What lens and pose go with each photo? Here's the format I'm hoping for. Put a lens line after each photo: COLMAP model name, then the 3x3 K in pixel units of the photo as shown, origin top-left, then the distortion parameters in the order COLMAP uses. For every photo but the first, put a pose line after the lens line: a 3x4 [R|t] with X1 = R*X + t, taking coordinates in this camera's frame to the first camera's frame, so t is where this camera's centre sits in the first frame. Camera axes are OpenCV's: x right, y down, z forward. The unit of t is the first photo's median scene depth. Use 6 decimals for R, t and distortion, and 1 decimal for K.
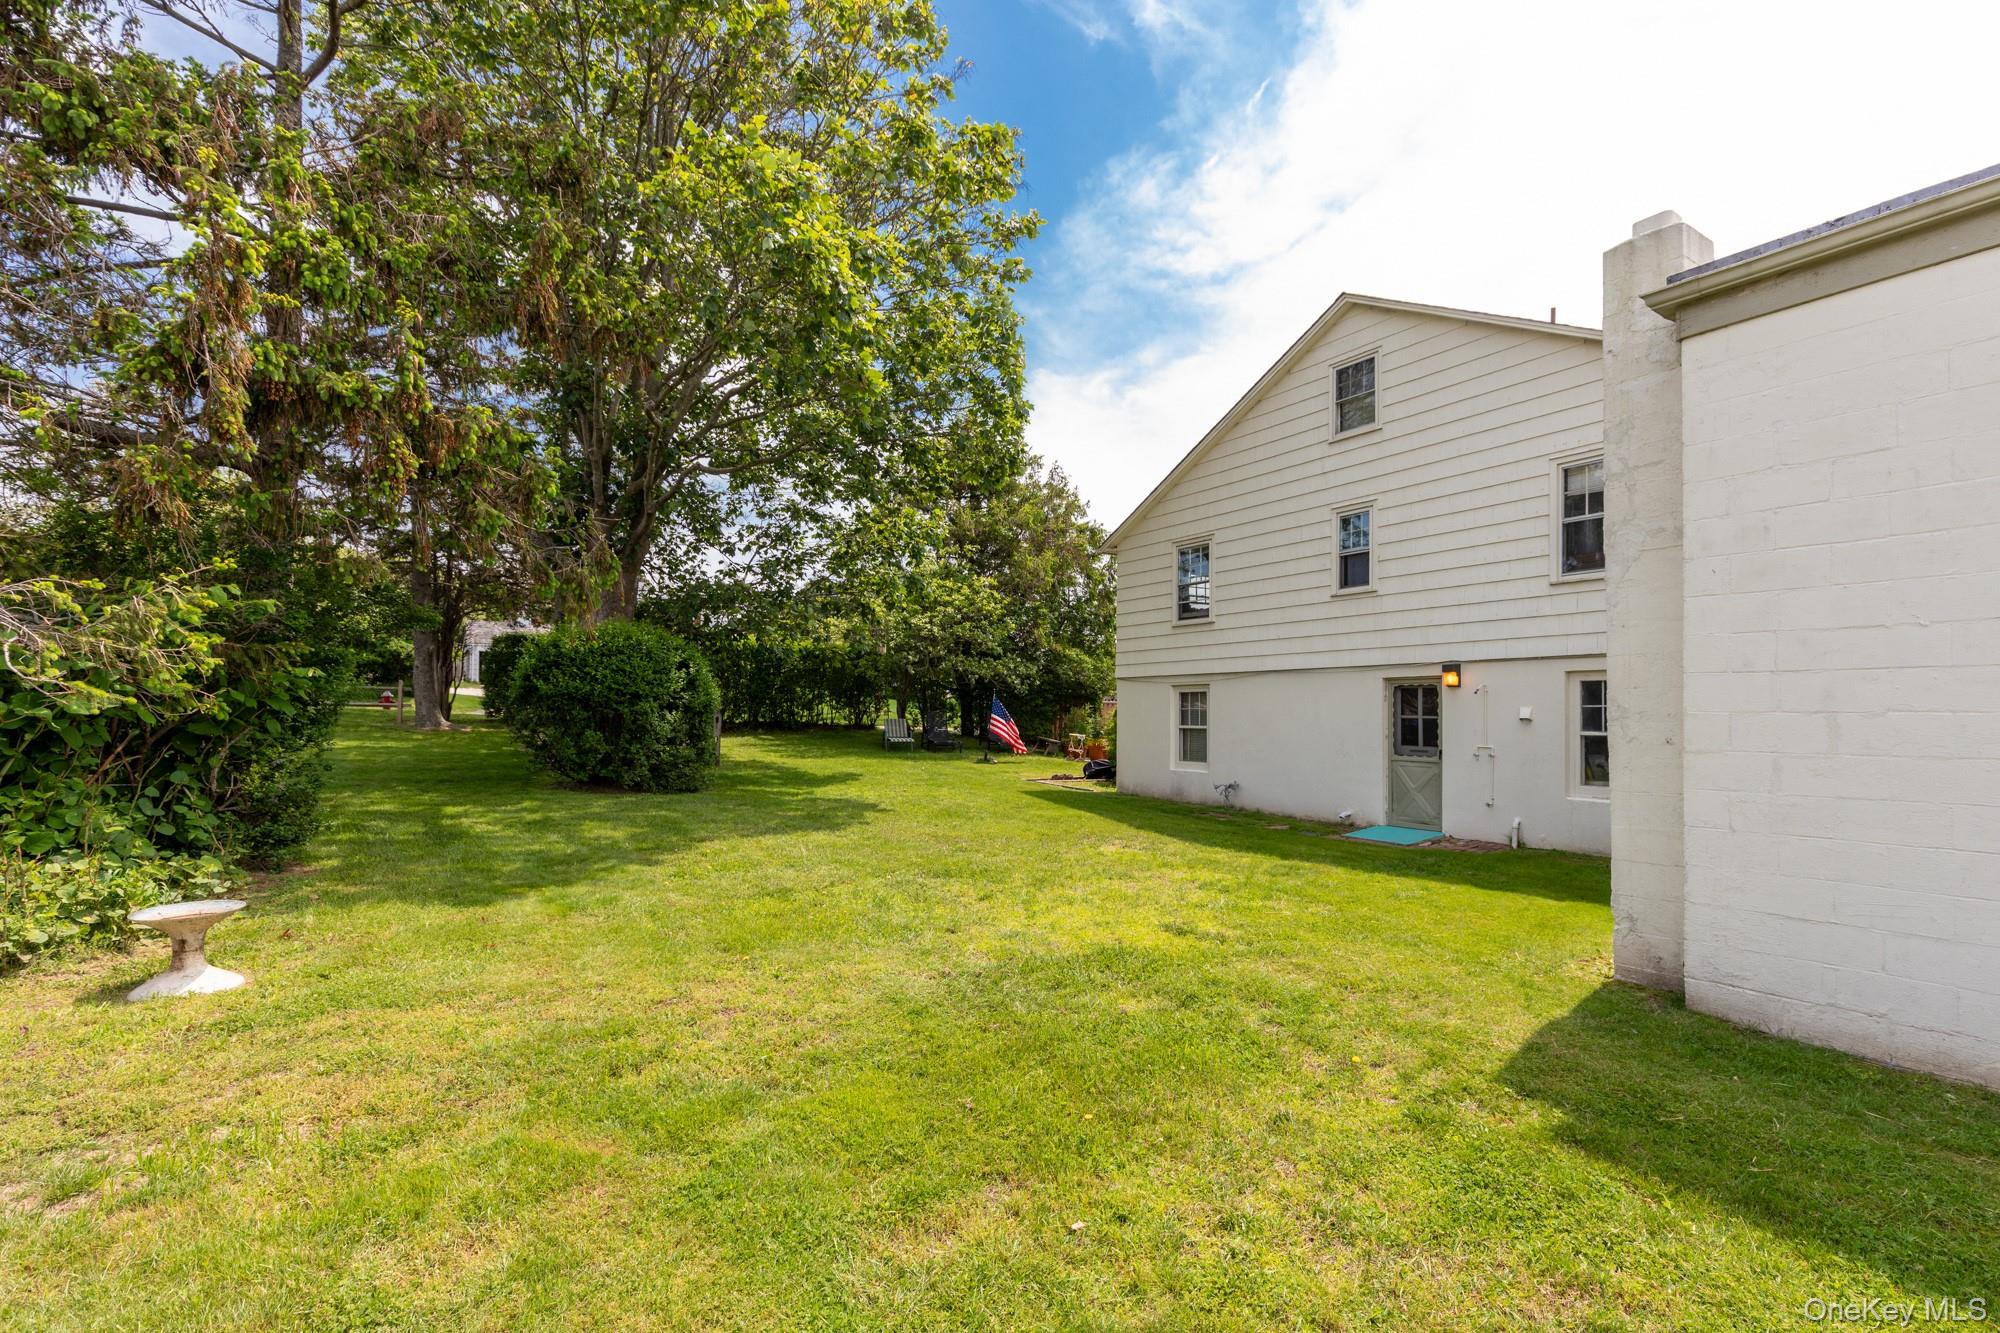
lens RADIAL K [[918.1, 0, 1053.2], [0, 918.1, 645.3], [0, 0, 1]] dist [0.005071, -0.000355]
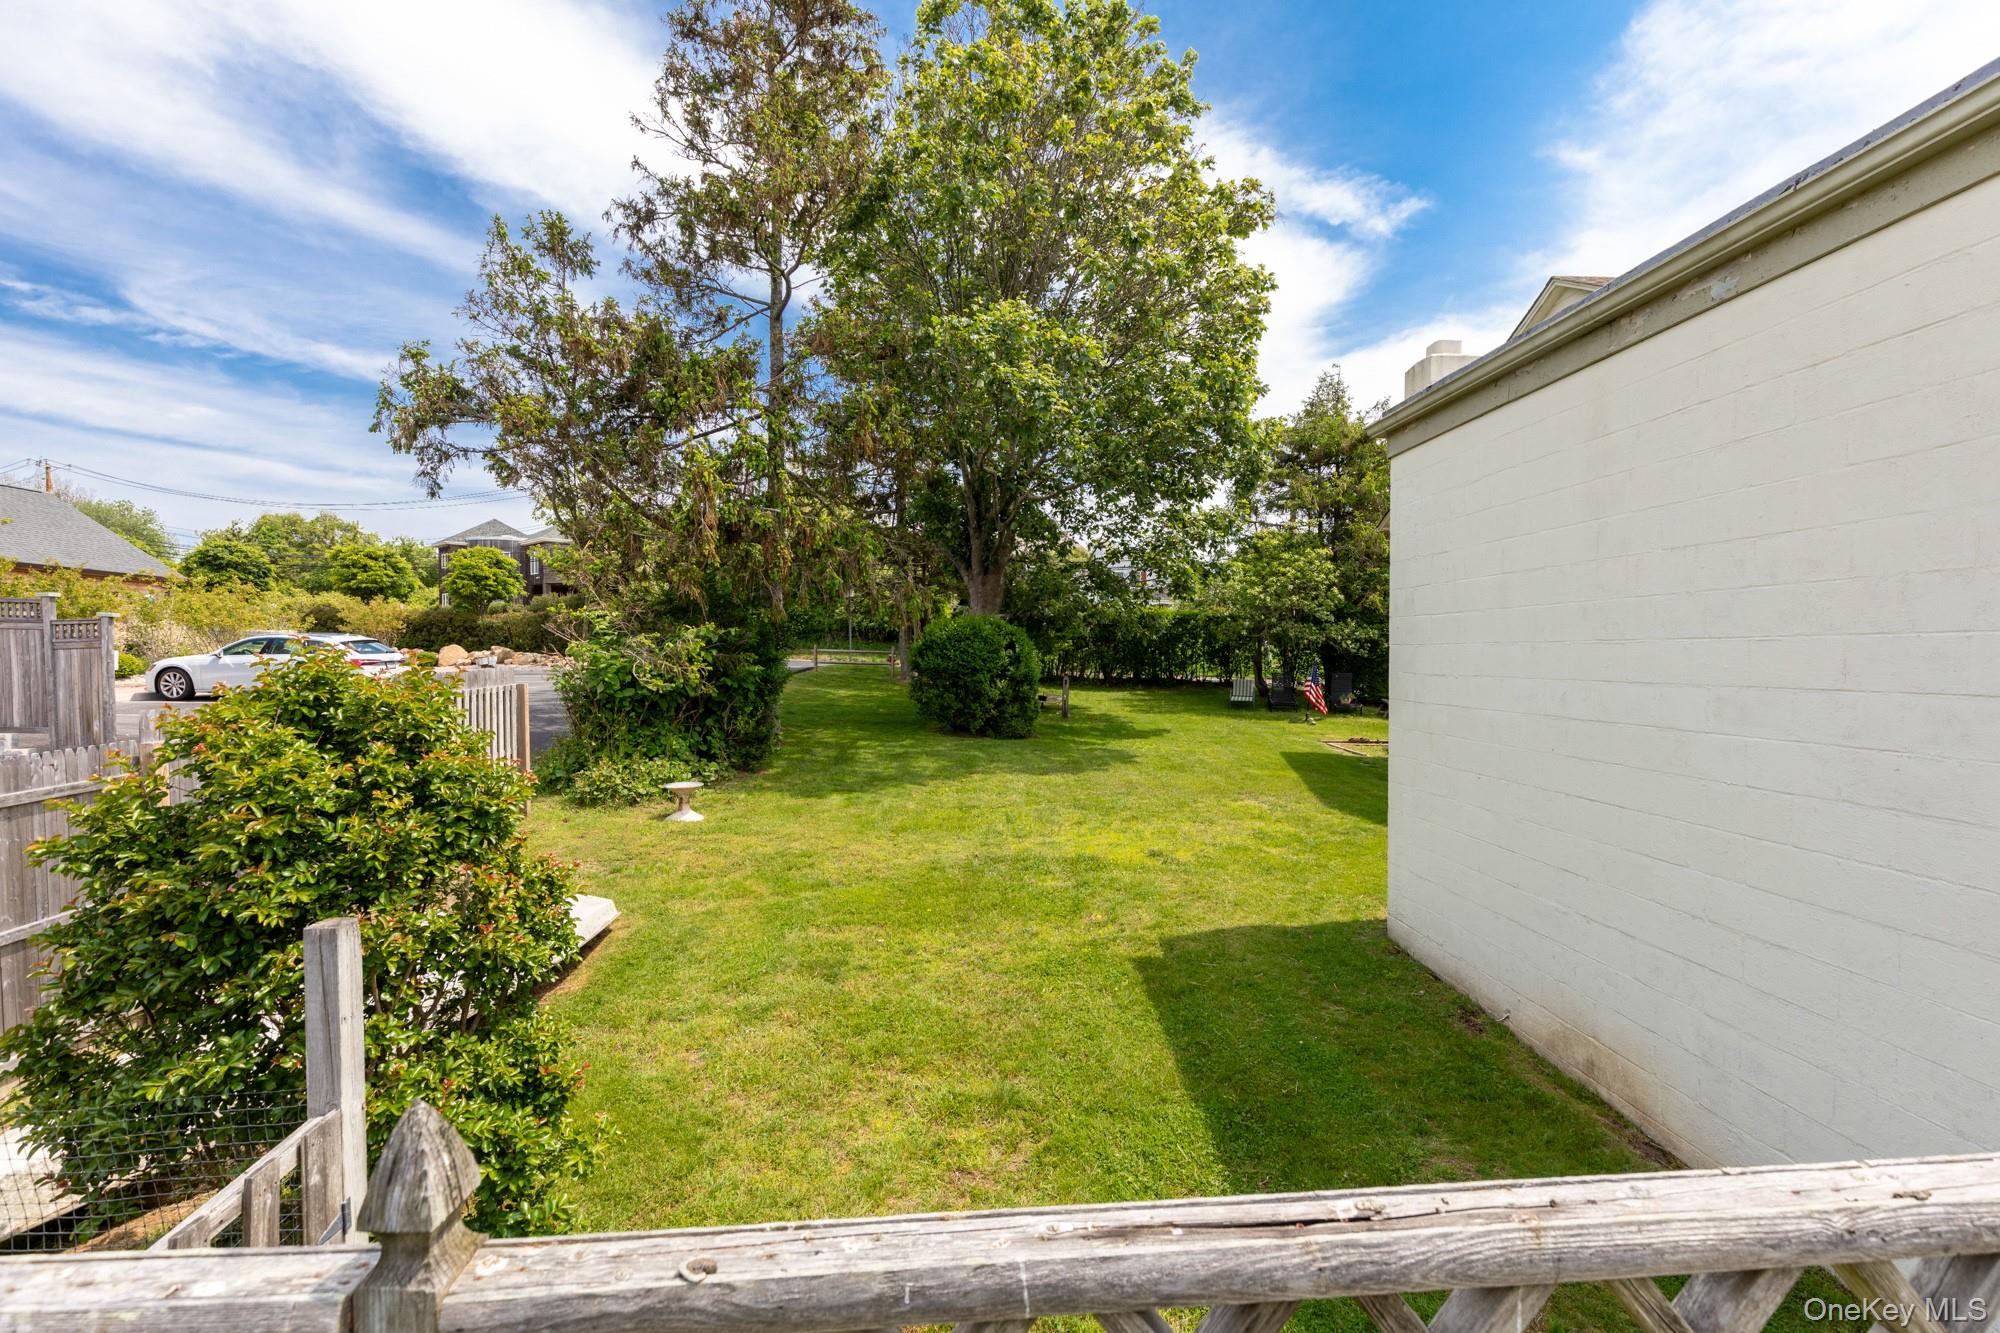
lens RADIAL K [[946.4, 0, 993.2], [0, 946.4, 677.3], [0, 0, 1]] dist [-0.002021, -0.000435]
pose [[0.833655, 0.011575, -0.552164, 0.356657], [0.040626, 0.995787, 0.082212, -0.049102], [0.550789, -0.090968, 0.829672, -0.174905]]
